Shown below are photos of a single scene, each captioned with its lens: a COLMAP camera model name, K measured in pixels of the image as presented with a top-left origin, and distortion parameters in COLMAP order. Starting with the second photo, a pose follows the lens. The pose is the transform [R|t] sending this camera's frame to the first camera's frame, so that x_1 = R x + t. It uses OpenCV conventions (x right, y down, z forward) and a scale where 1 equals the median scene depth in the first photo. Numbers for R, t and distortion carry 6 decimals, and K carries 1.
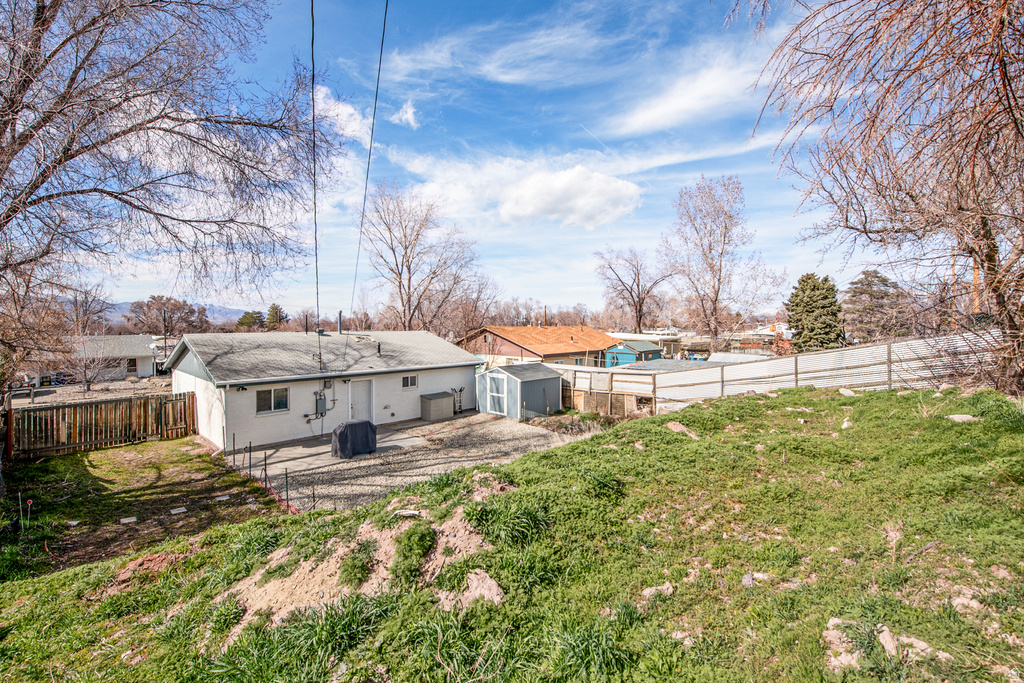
lens RADIAL K [[417.4, 0, 512.0], [0, 417.4, 341.5], [0, 0, 1]] dist [0.000489, -0.000031]
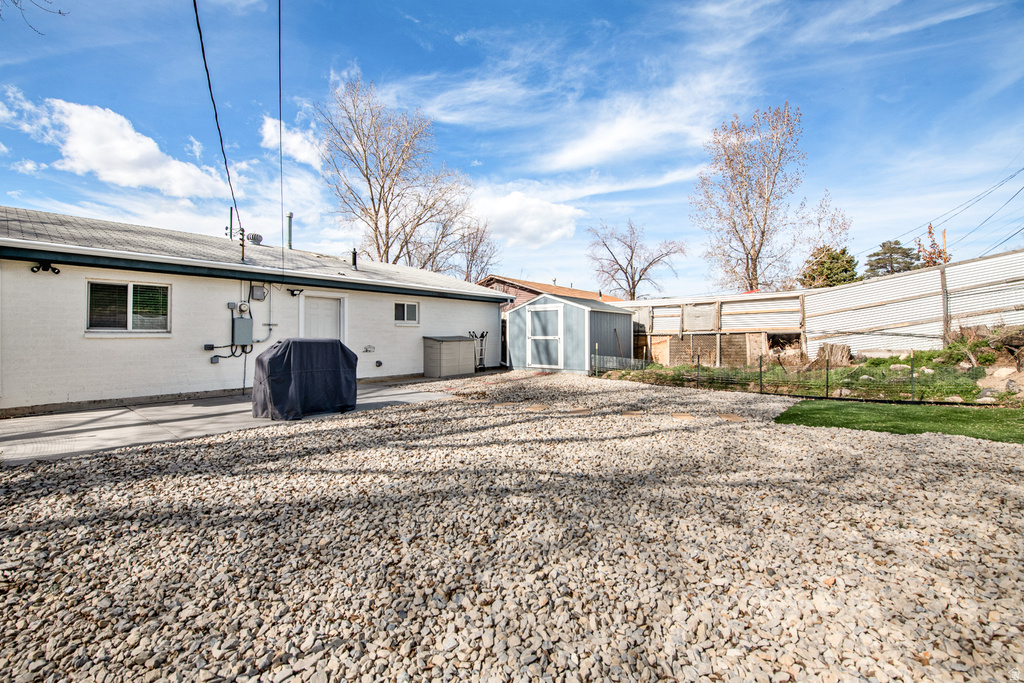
lens RADIAL K [[417.4, 0, 512.0], [0, 417.4, 341.5], [0, 0, 1]] dist [0.000489, -0.000031]
pose [[0.997116, -0.004329, 0.075767, -0.141592], [0.004666, 0.999980, -0.004277, 0.144366], [-0.075747, 0.004618, 0.997116, 0.394606]]
